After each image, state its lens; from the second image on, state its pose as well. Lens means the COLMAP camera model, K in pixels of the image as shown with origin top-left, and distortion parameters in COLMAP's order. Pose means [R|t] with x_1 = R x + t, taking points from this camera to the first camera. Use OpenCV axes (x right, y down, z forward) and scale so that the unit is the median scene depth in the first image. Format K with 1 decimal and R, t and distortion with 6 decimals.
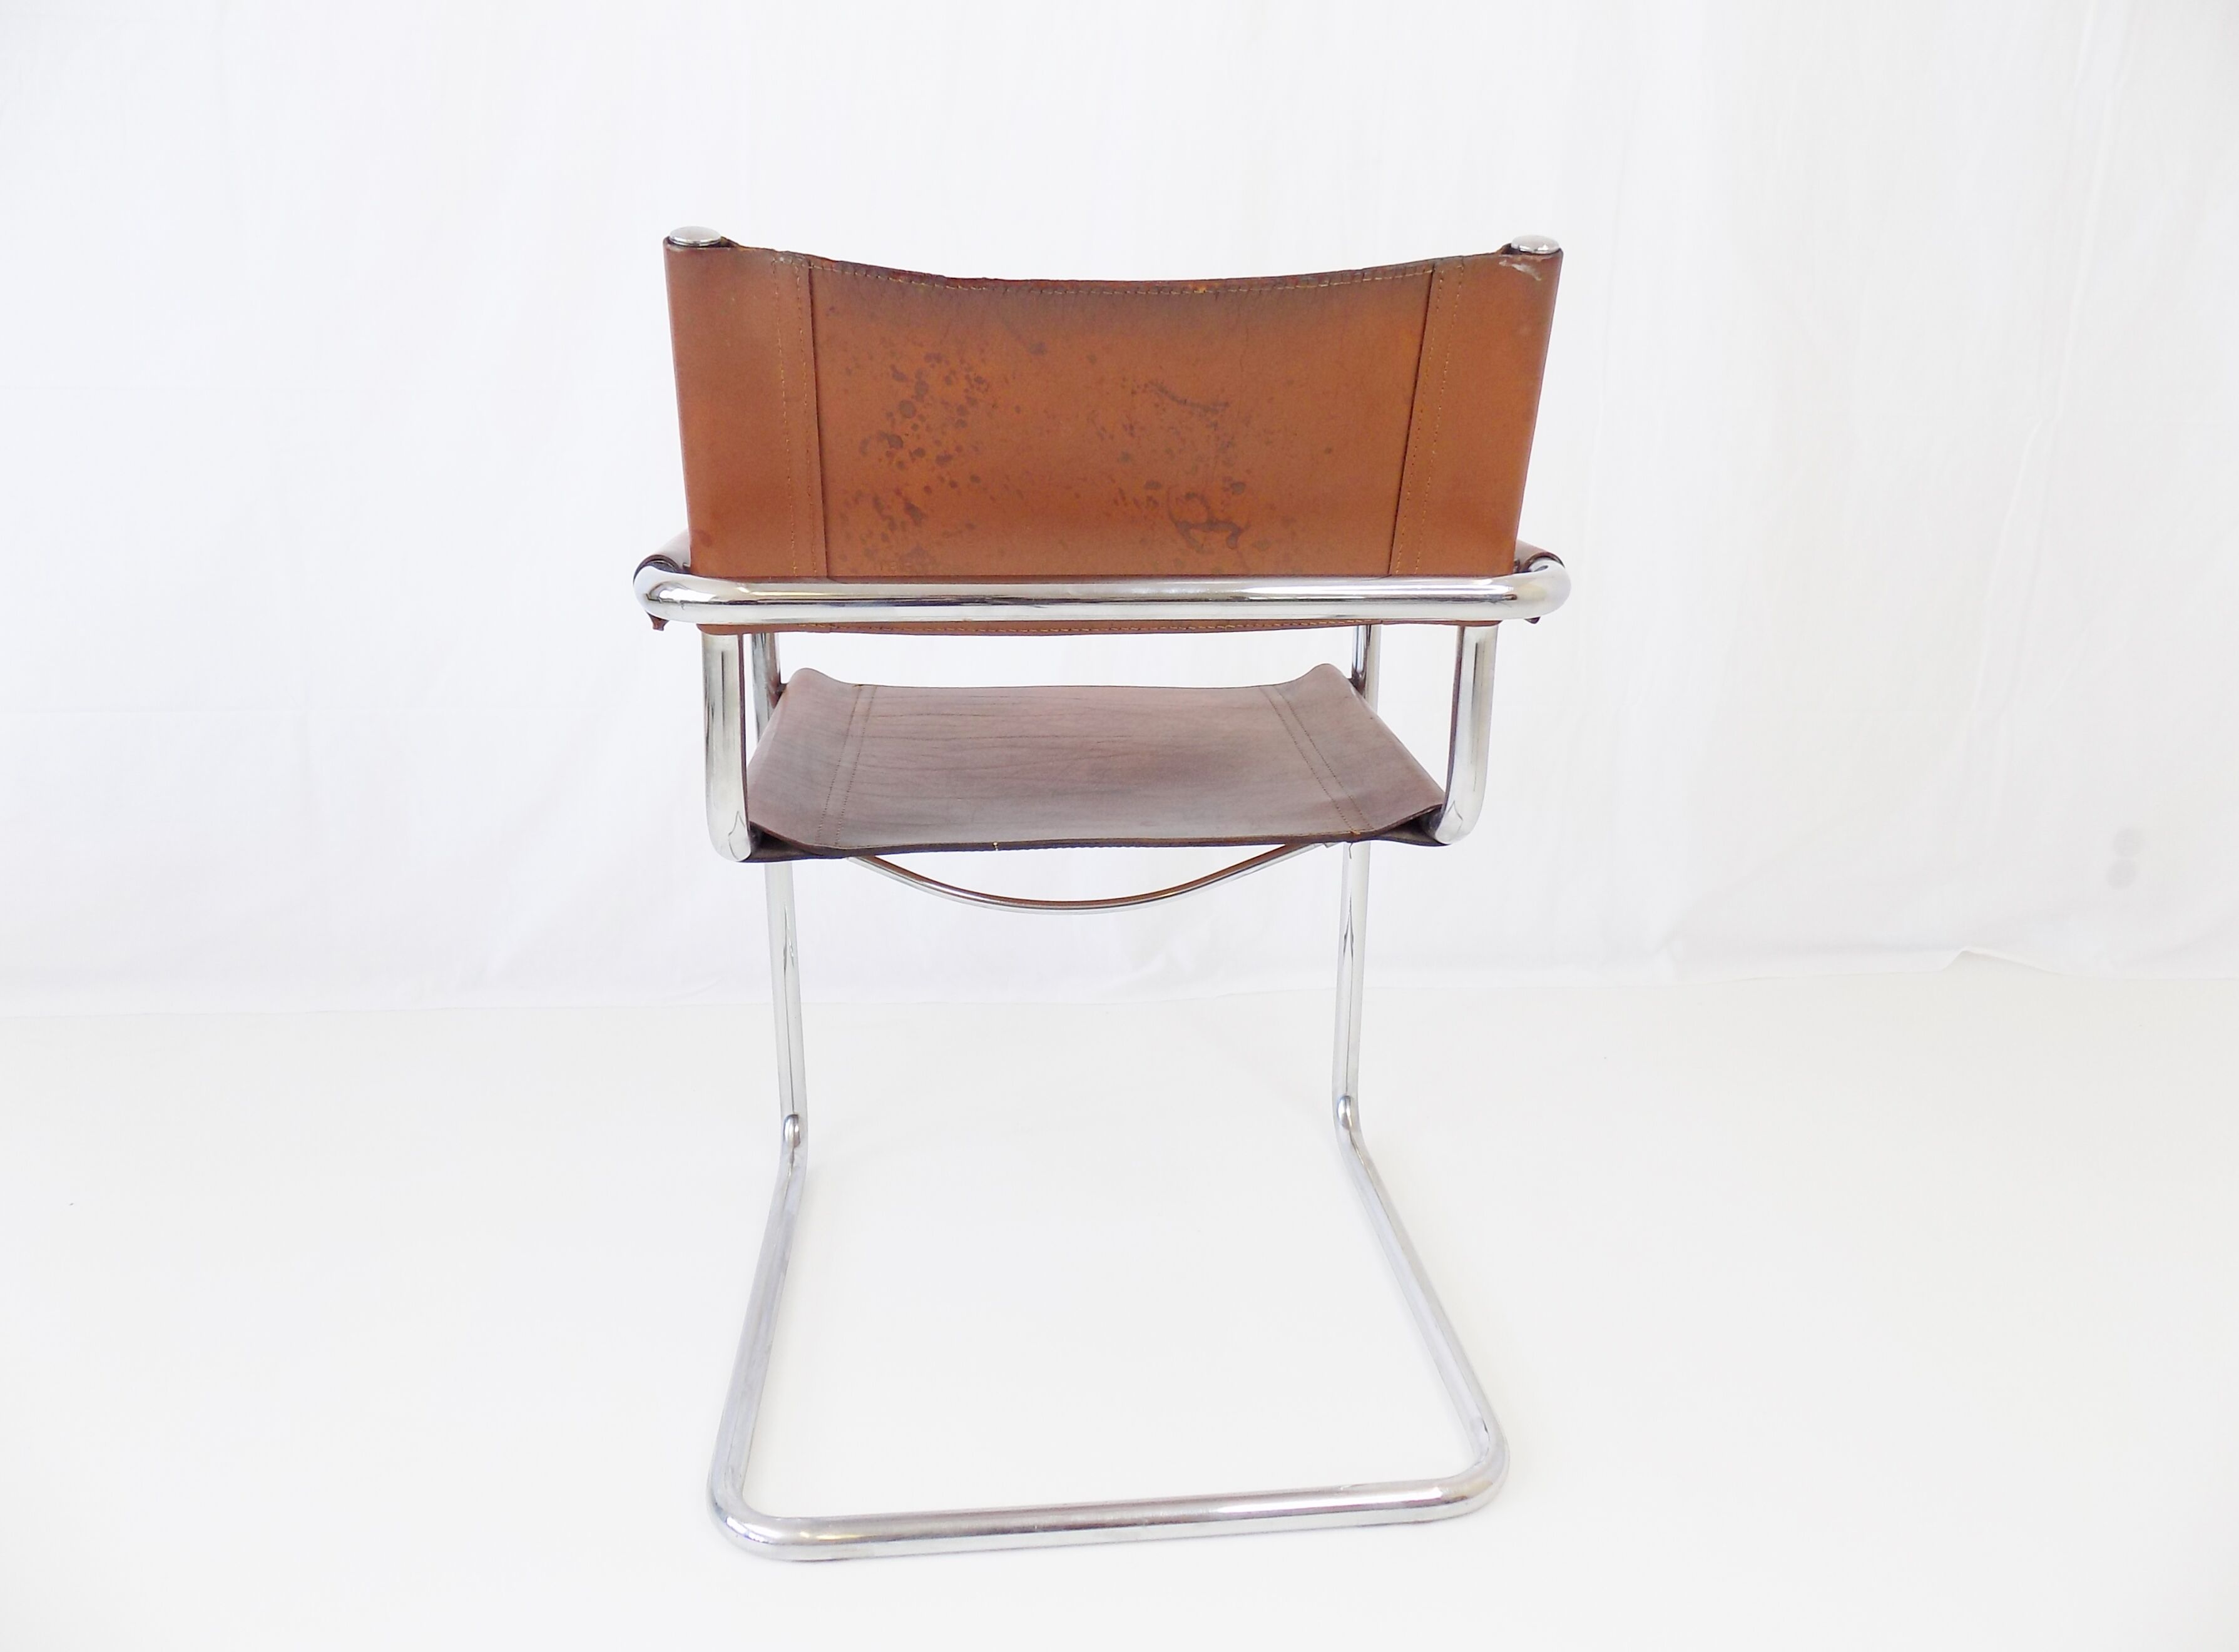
lens RADIAL K [[1461.5, 0, 1076.8], [0, 1461.5, 802.7], [0, 0, 1]] dist [-0.051672, -0.000162]
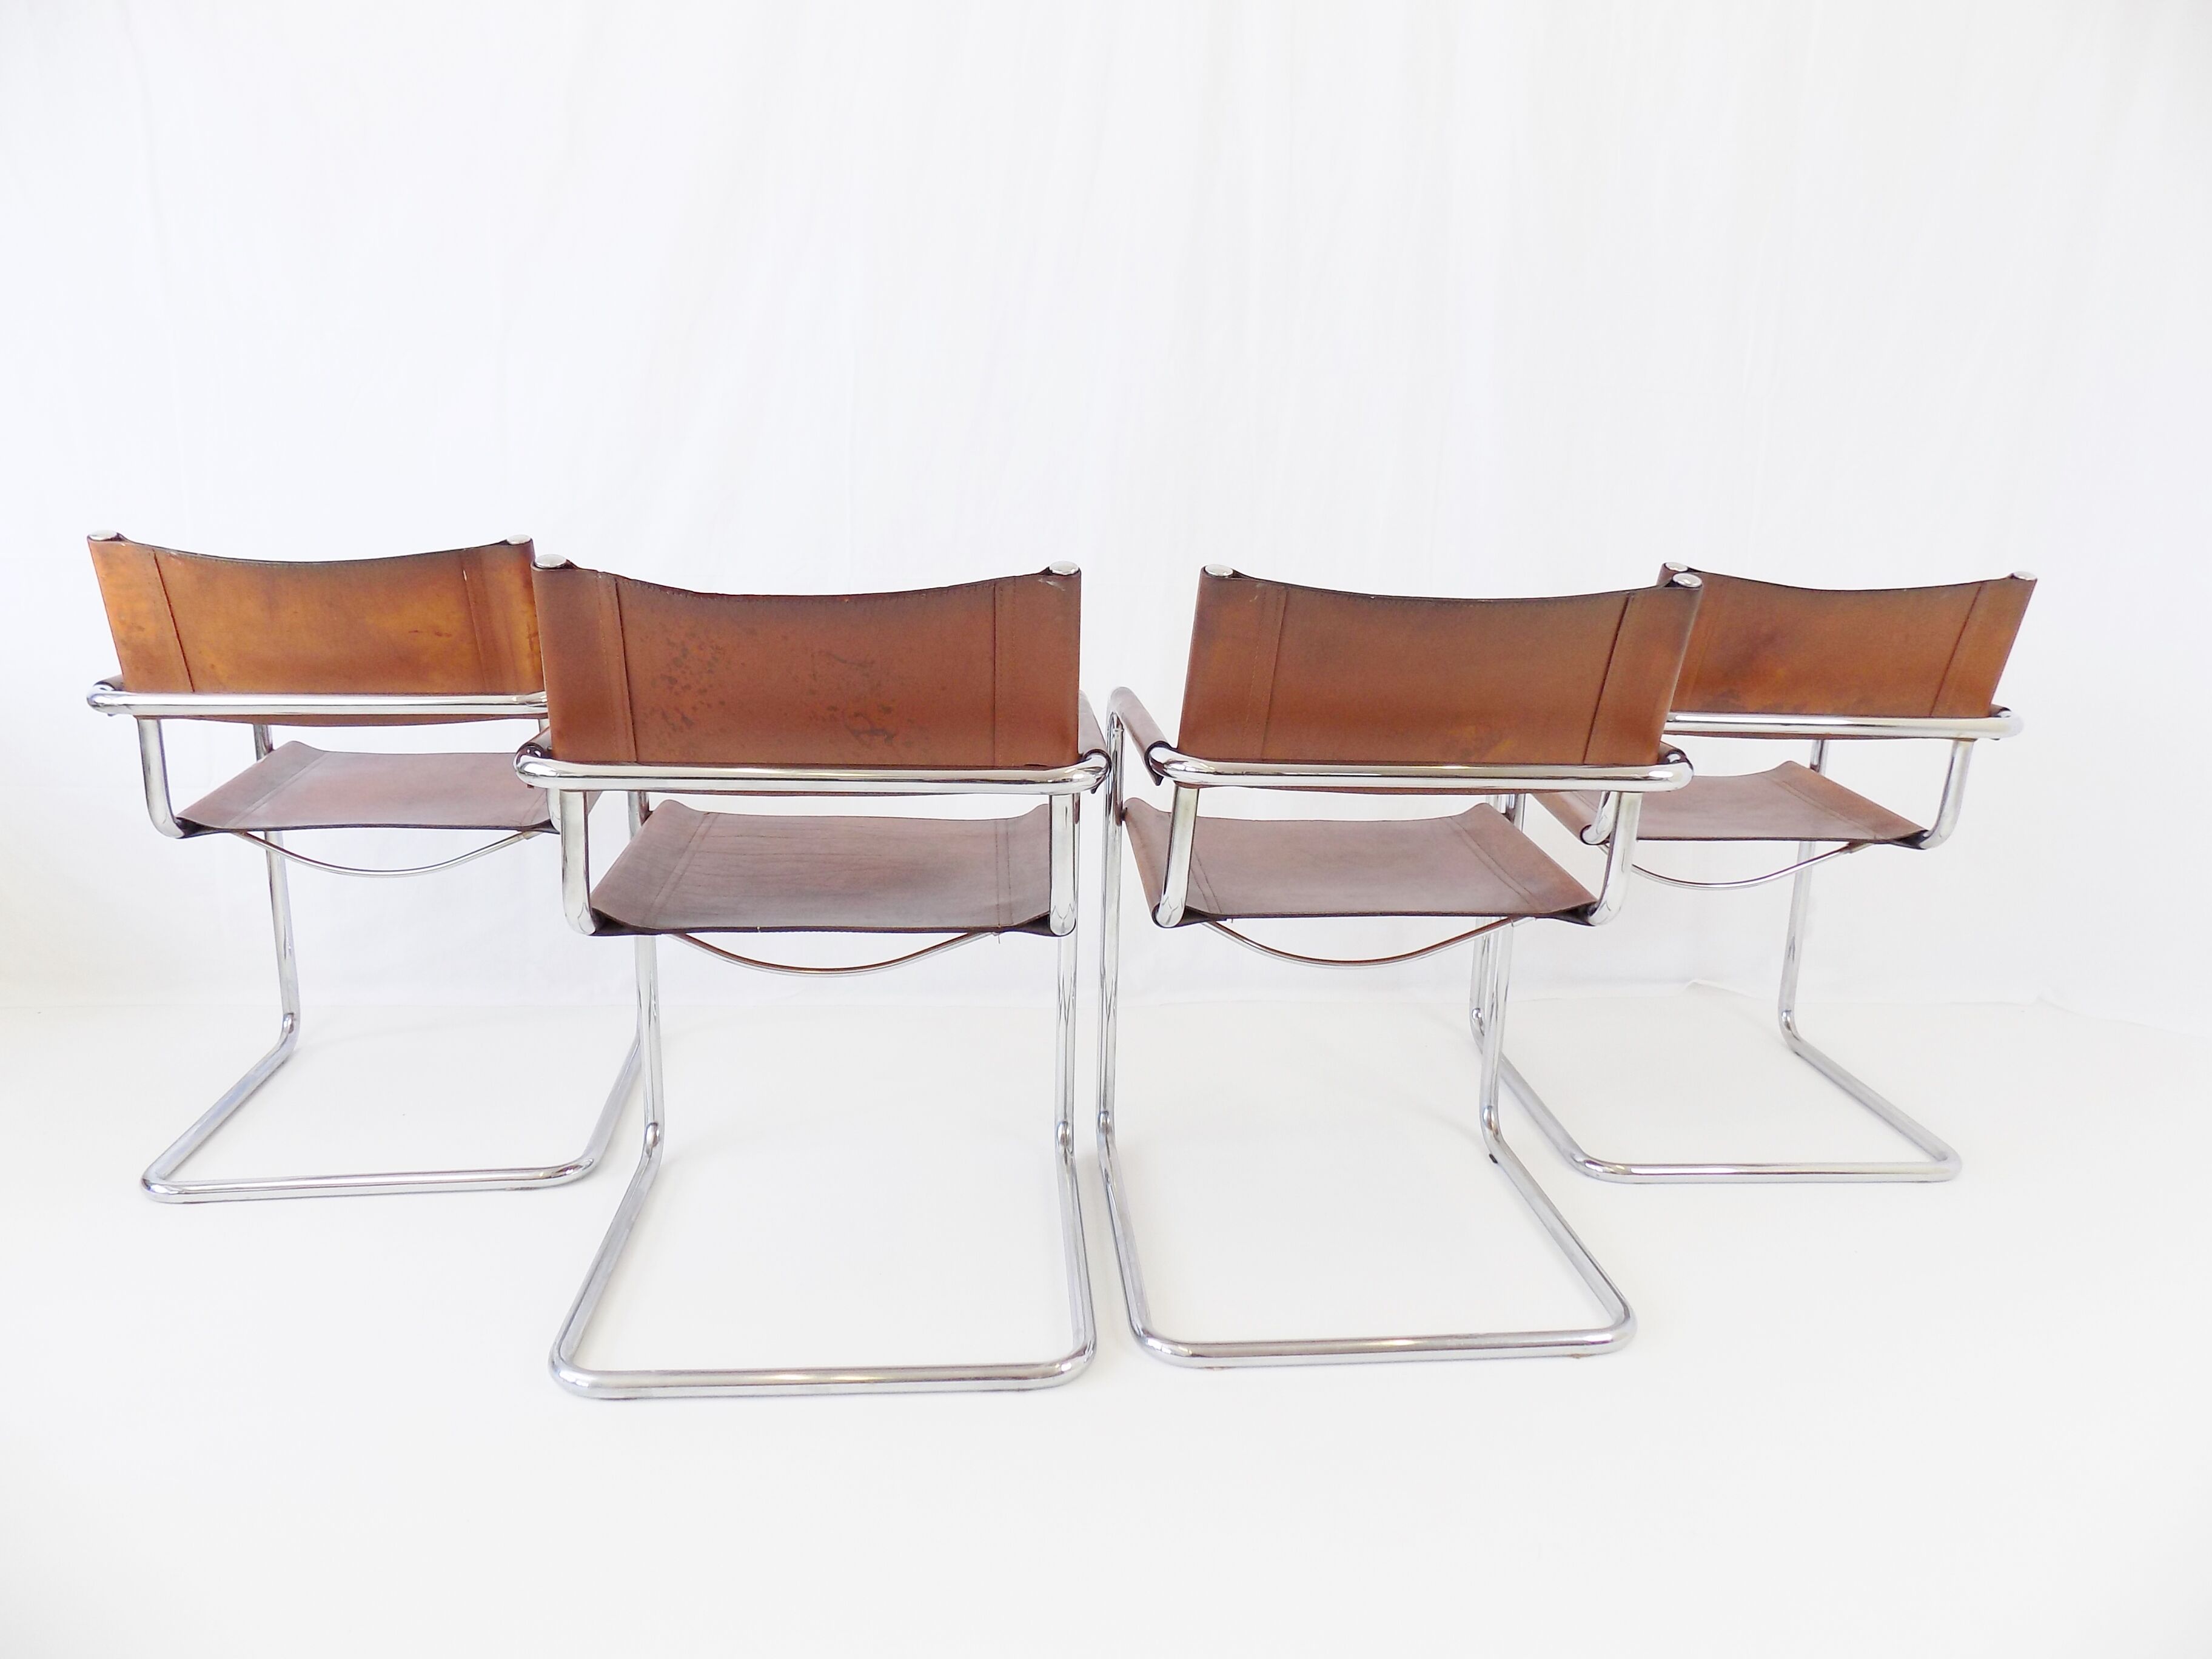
lens RADIAL K [[1492.2, 0, 1111.3], [0, 1492.2, 819.1], [0, 0, 1]] dist [-0.072911, 0.072090]
pose [[0.999732, 0.023133, 0.000933, 0.336498], [-0.023060, 0.998540, -0.048838, -0.019370], [-0.002062, 0.048803, 0.998806, -0.600978]]
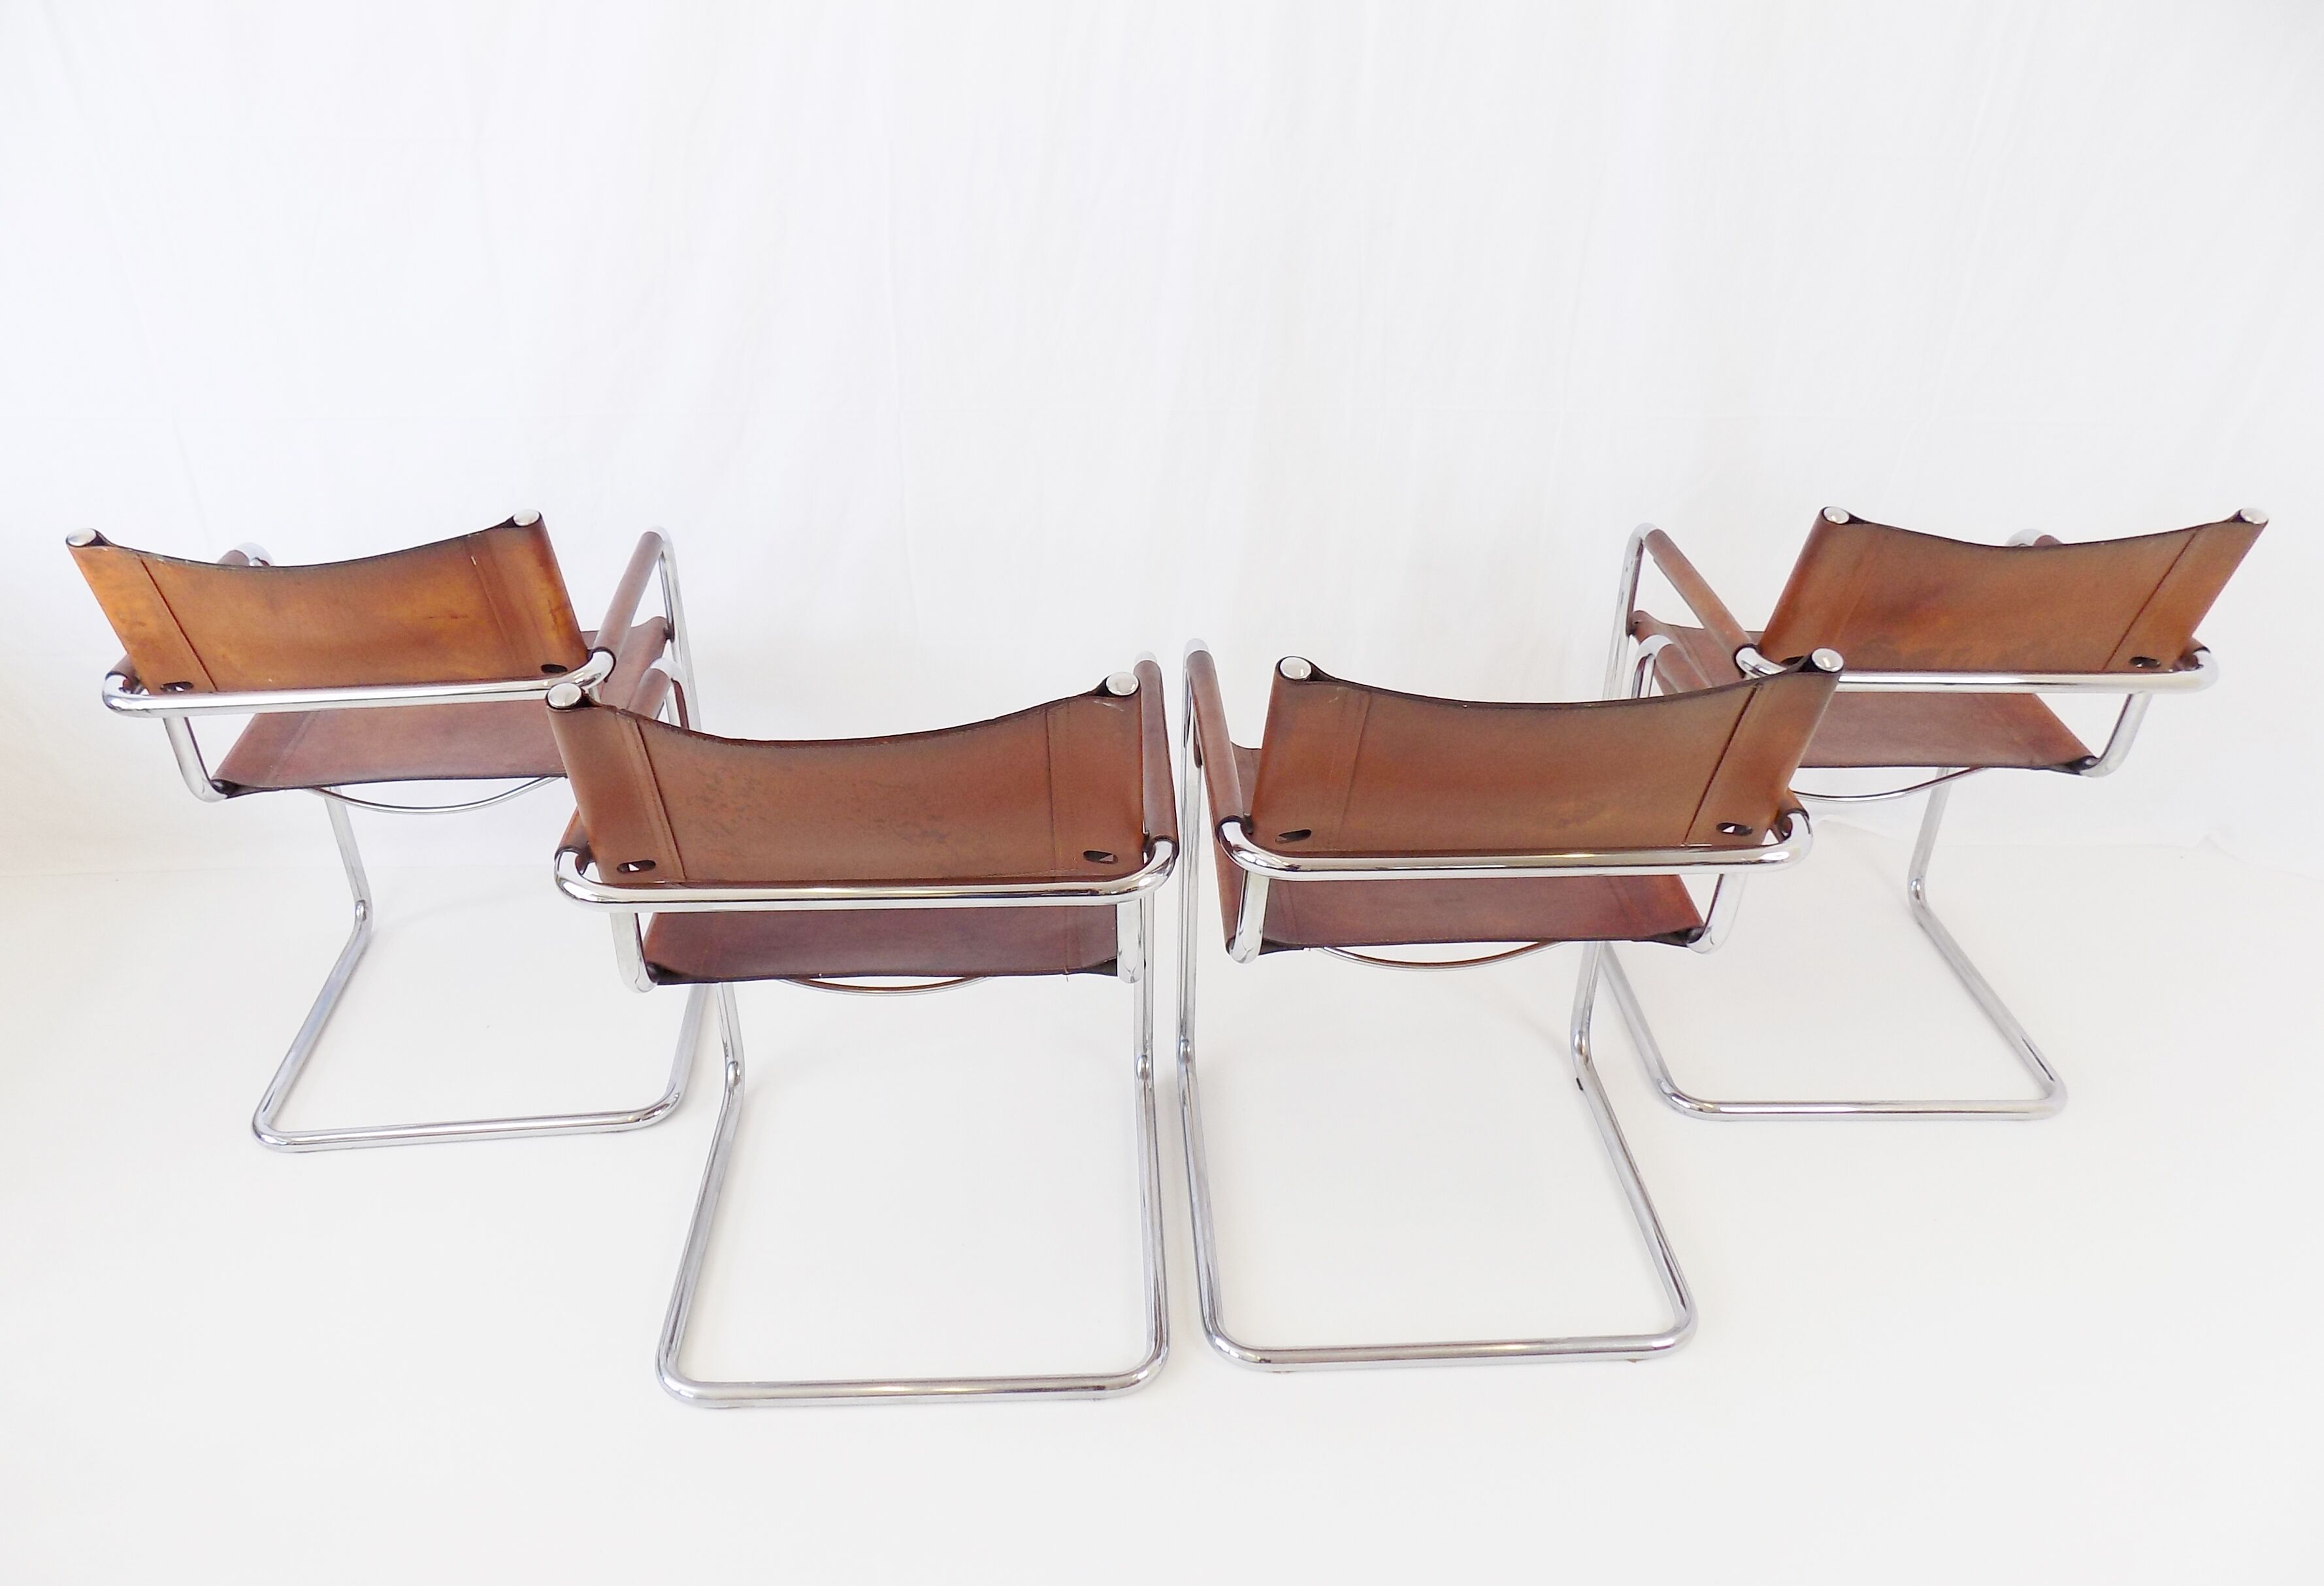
lens RADIAL K [[1621.2, 0, 1142.0], [0, 1621.2, 794.9], [0, 0, 1]] dist [-0.078929, 0.084286]
pose [[0.998737, 0.024376, -0.043936, 0.370242], [-0.011970, 0.964685, 0.263135, -0.639925], [0.048799, -0.262277, 0.963758, -0.562863]]
